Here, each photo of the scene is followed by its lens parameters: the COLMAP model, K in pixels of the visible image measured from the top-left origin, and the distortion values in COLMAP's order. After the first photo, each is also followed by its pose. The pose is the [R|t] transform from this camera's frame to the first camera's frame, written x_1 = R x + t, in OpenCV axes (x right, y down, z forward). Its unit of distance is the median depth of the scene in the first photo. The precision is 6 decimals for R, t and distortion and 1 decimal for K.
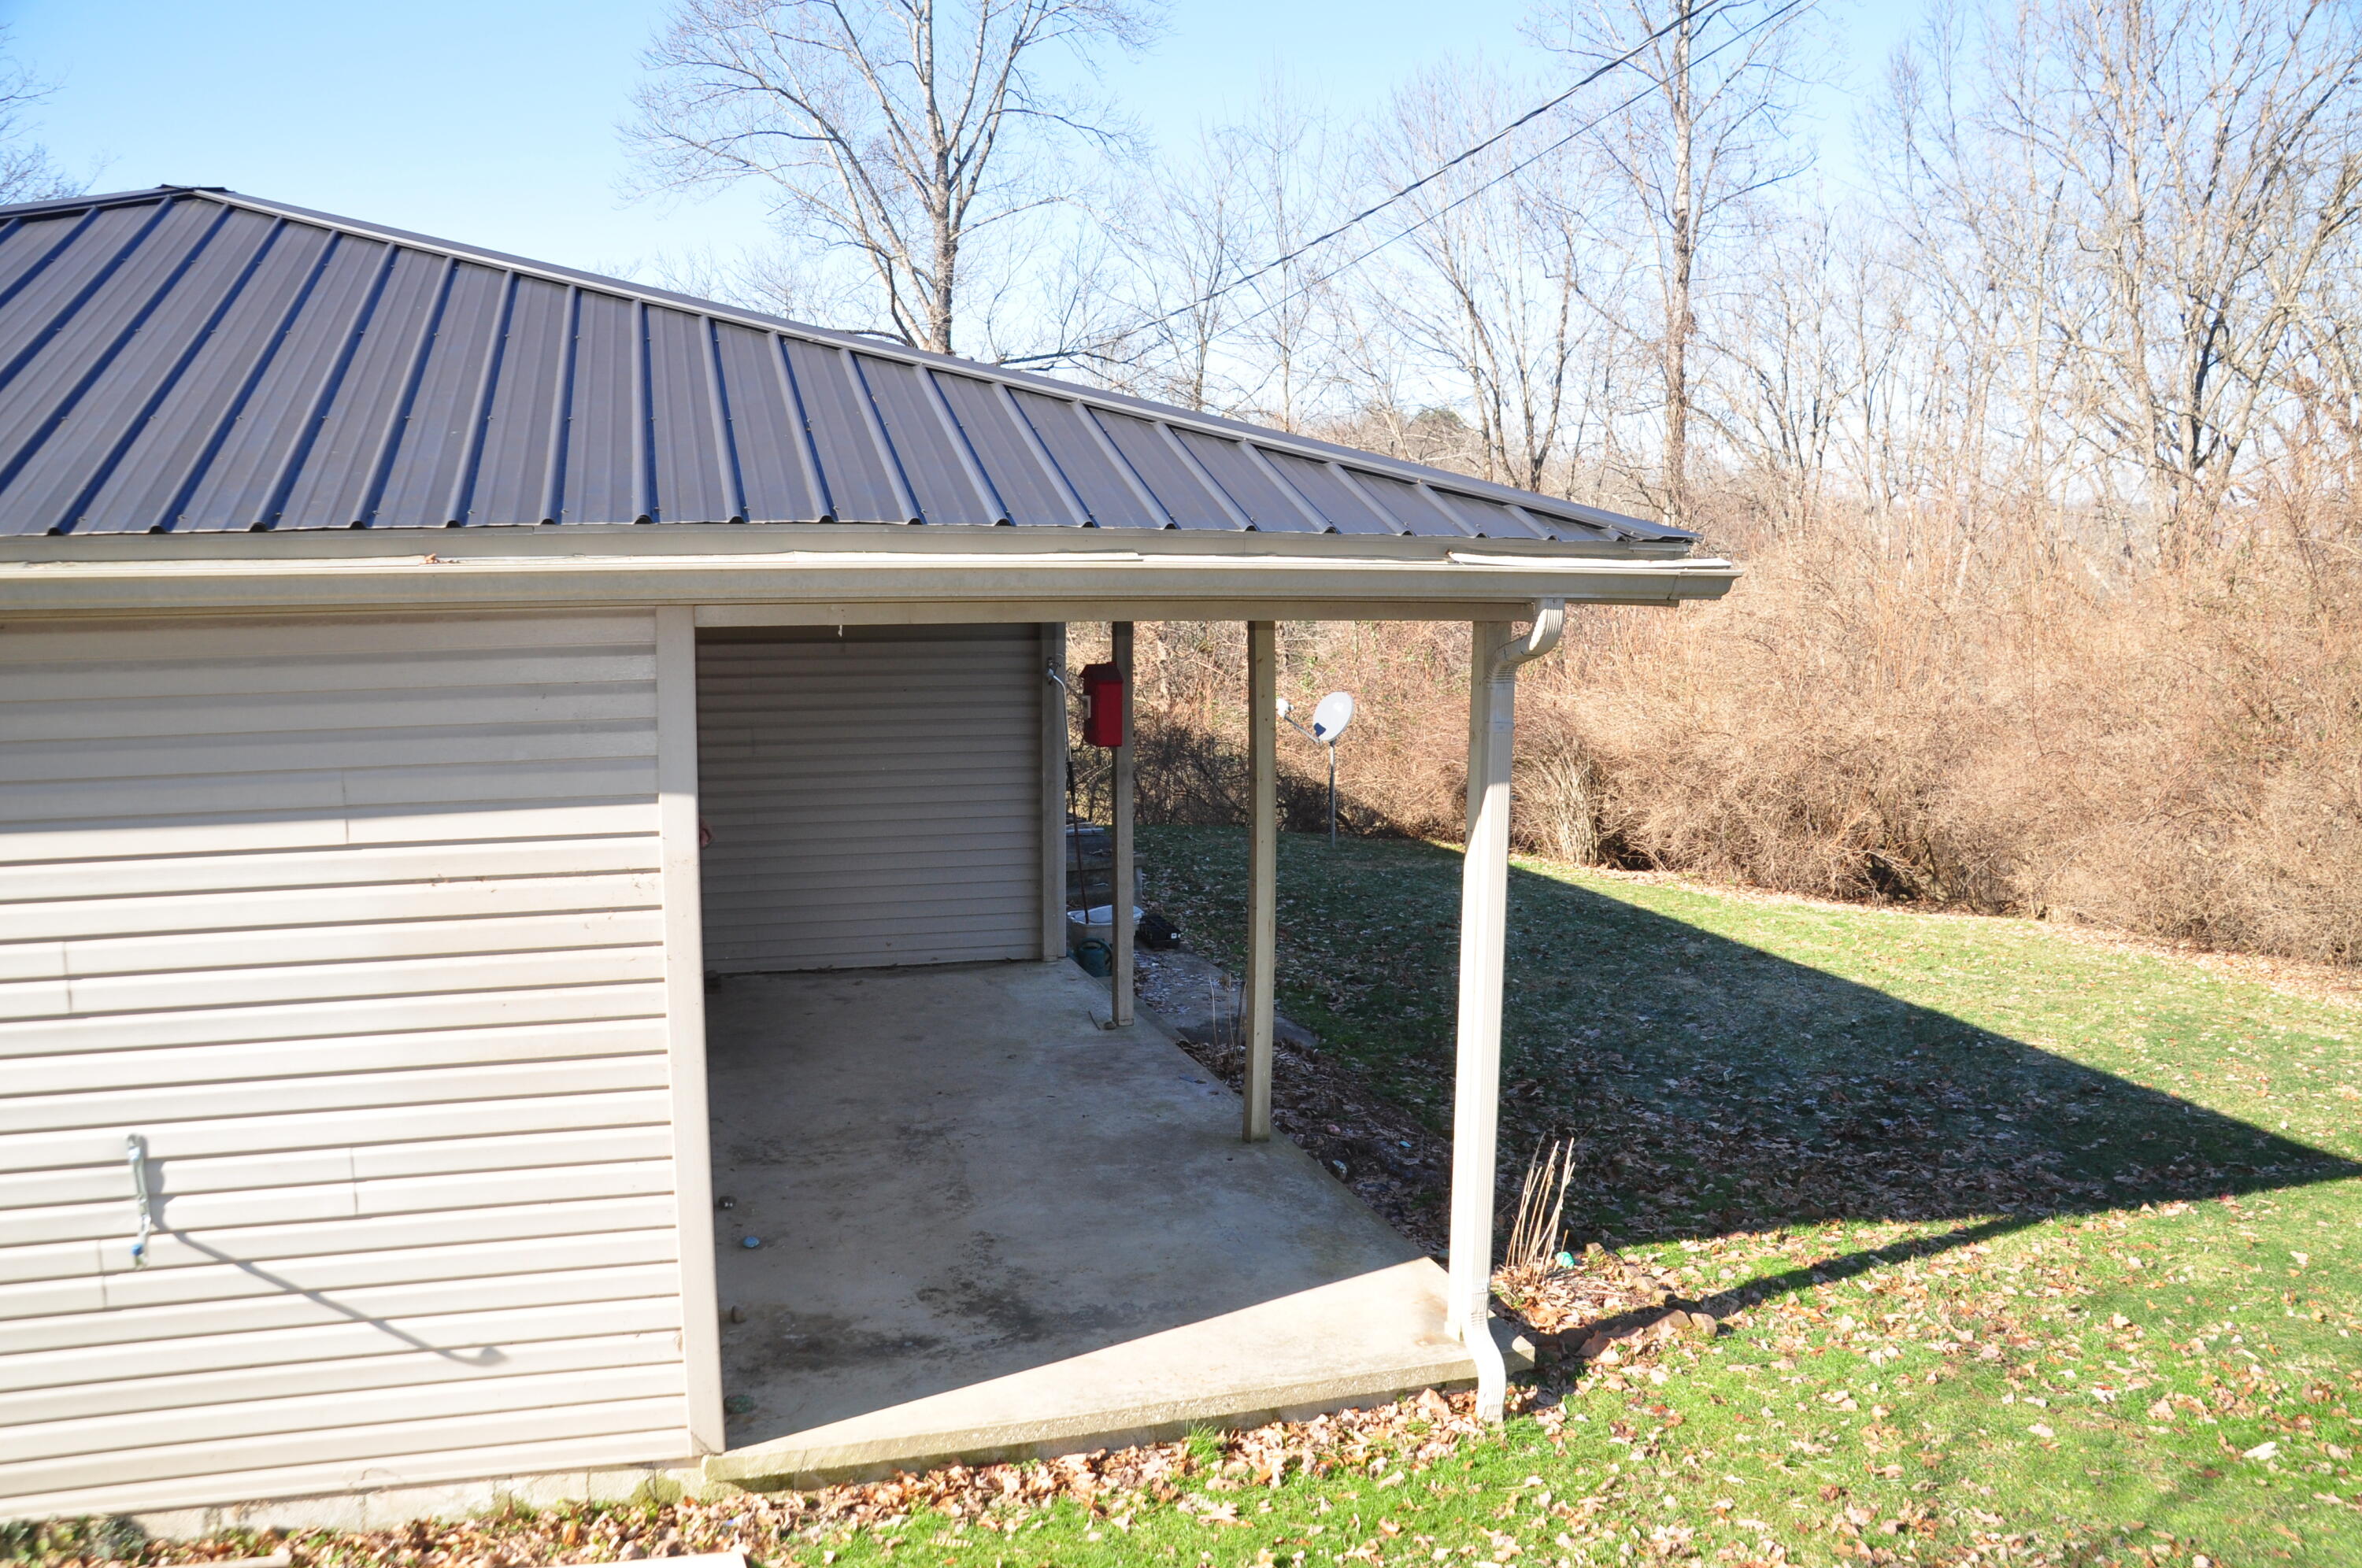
lens RADIAL K [[1903.2, 0, 1190.2], [0, 1903.2, 837.7], [0, 0, 1]] dist [-0.172231, 0.143335]
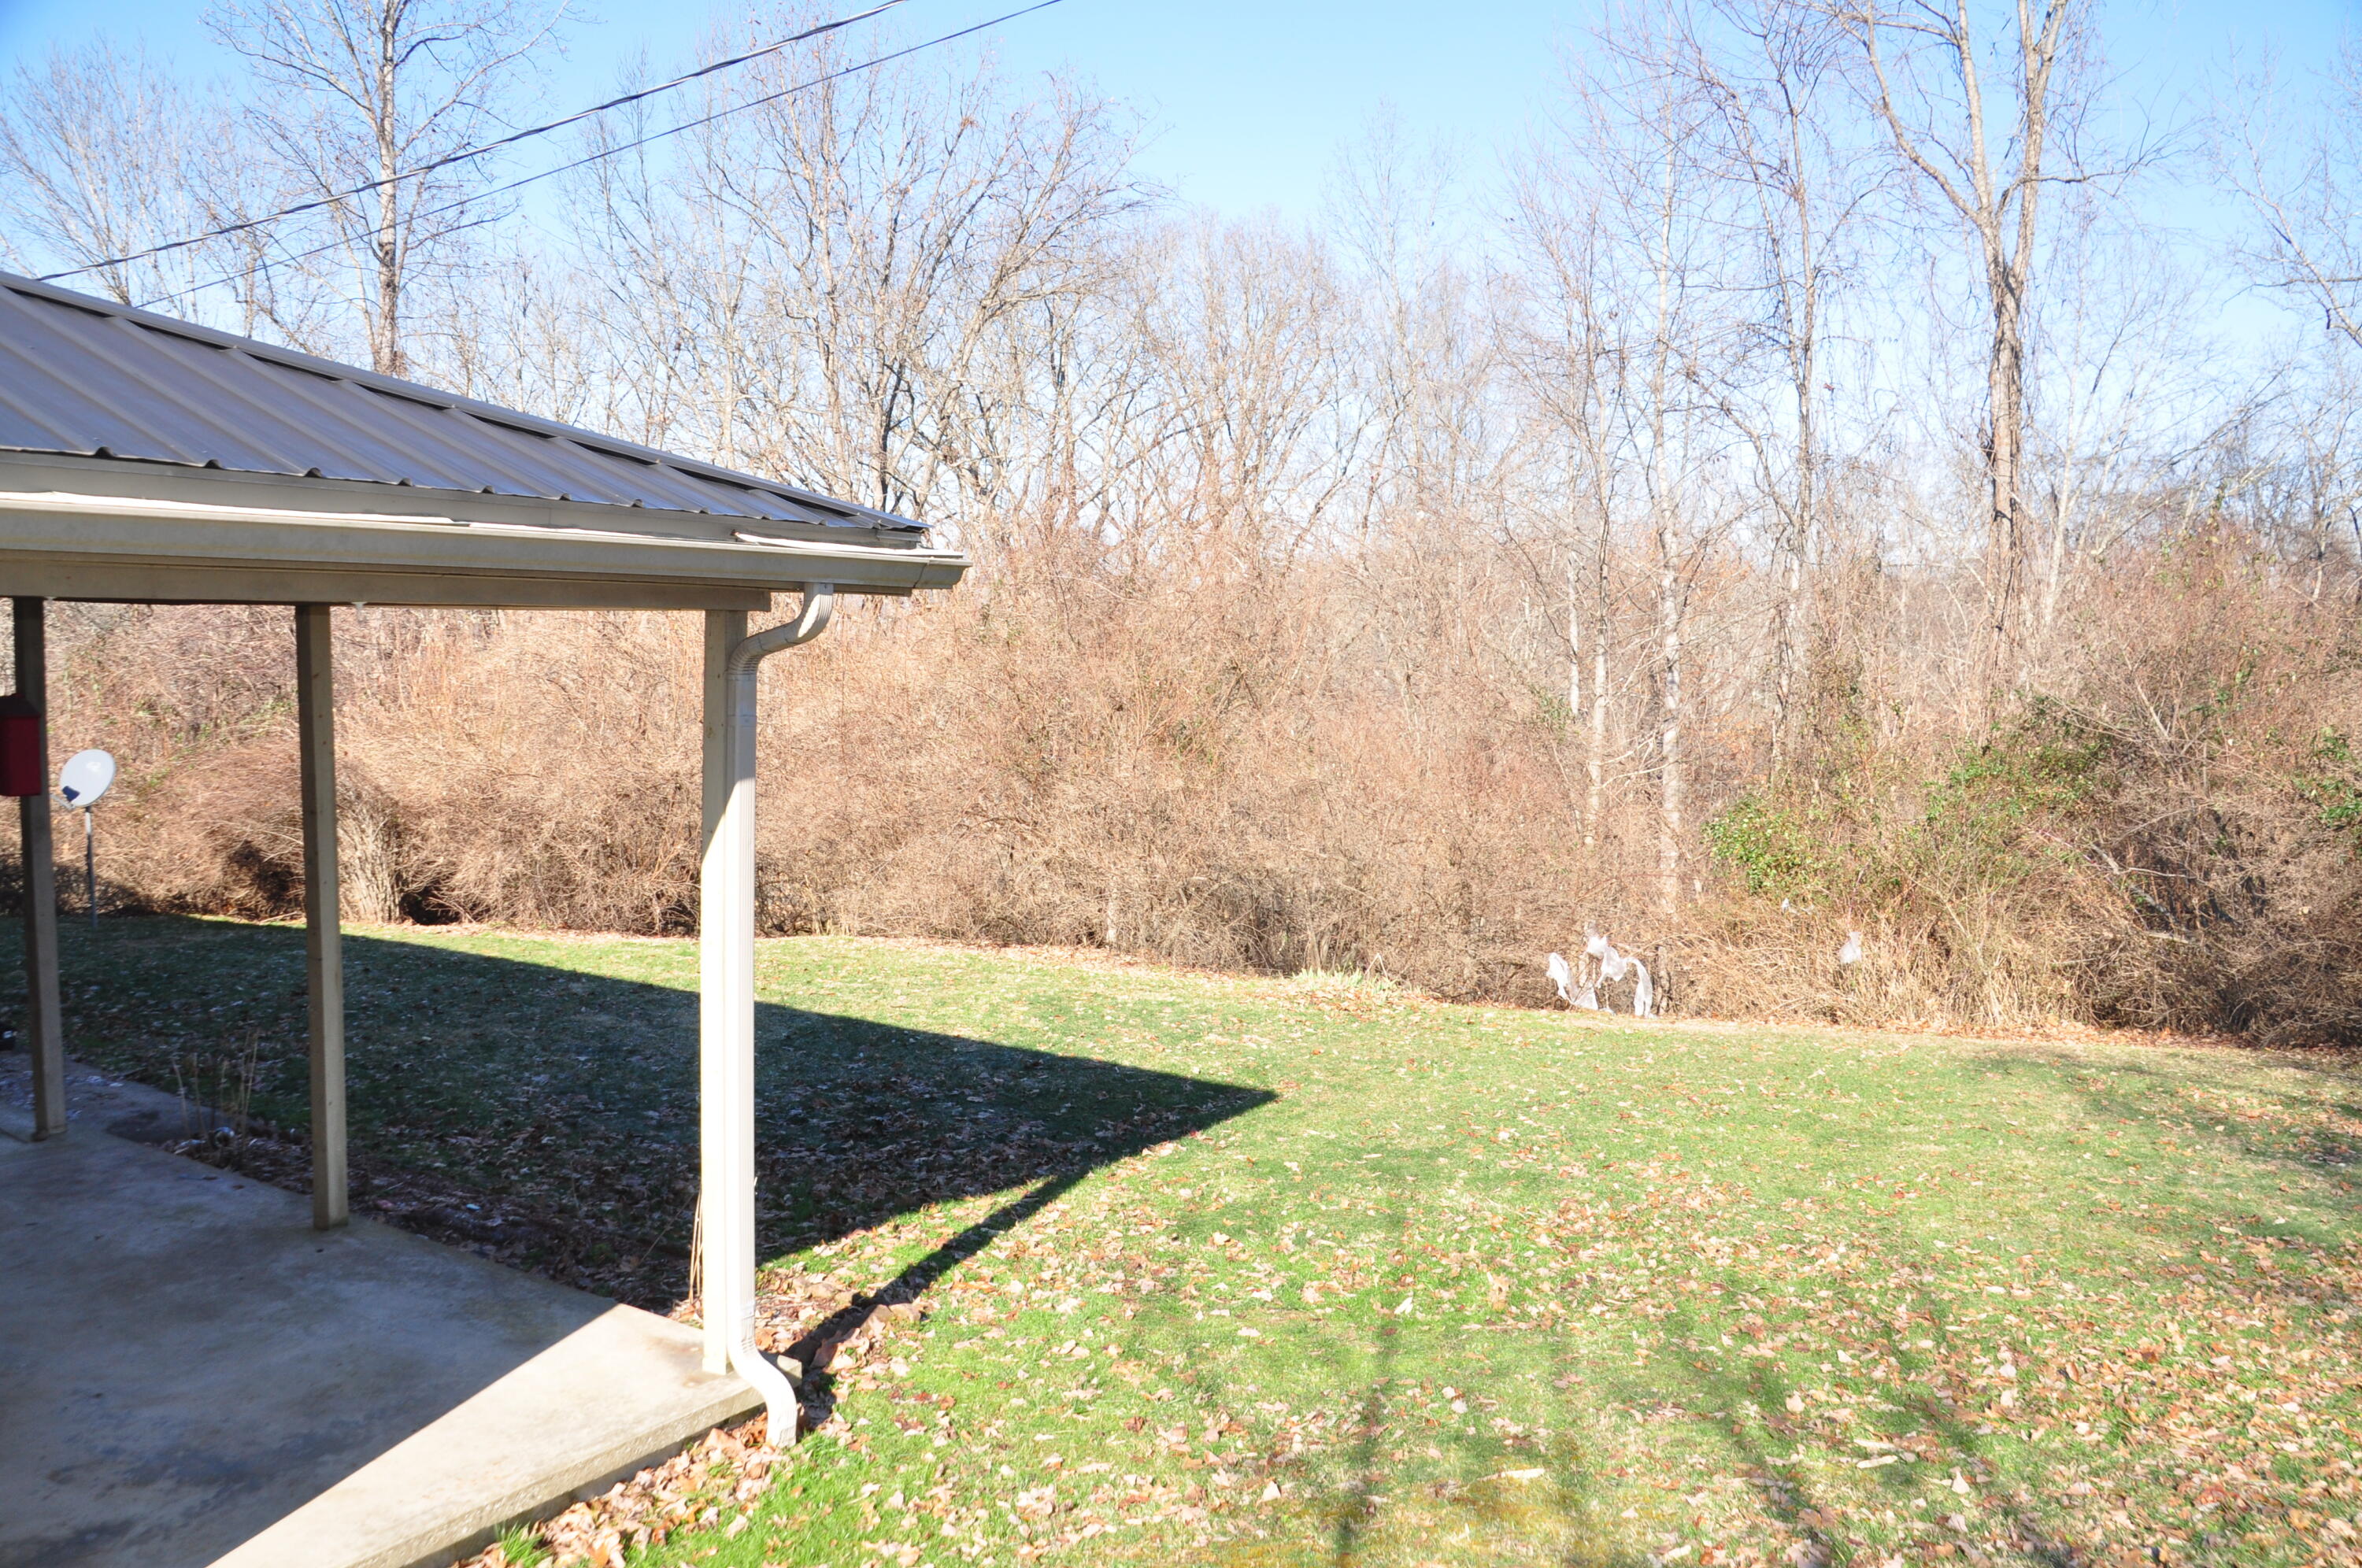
lens RADIAL K [[1903.2, 0, 1190.2], [0, 1903.2, 837.7], [0, 0, 1]] dist [-0.172231, 0.143335]
pose [[0.757951, -0.061419, 0.649413, -0.238011], [0.081972, 0.996634, -0.001414, 0.017188], [-0.647140, 0.054305, 0.760434, 0.105569]]
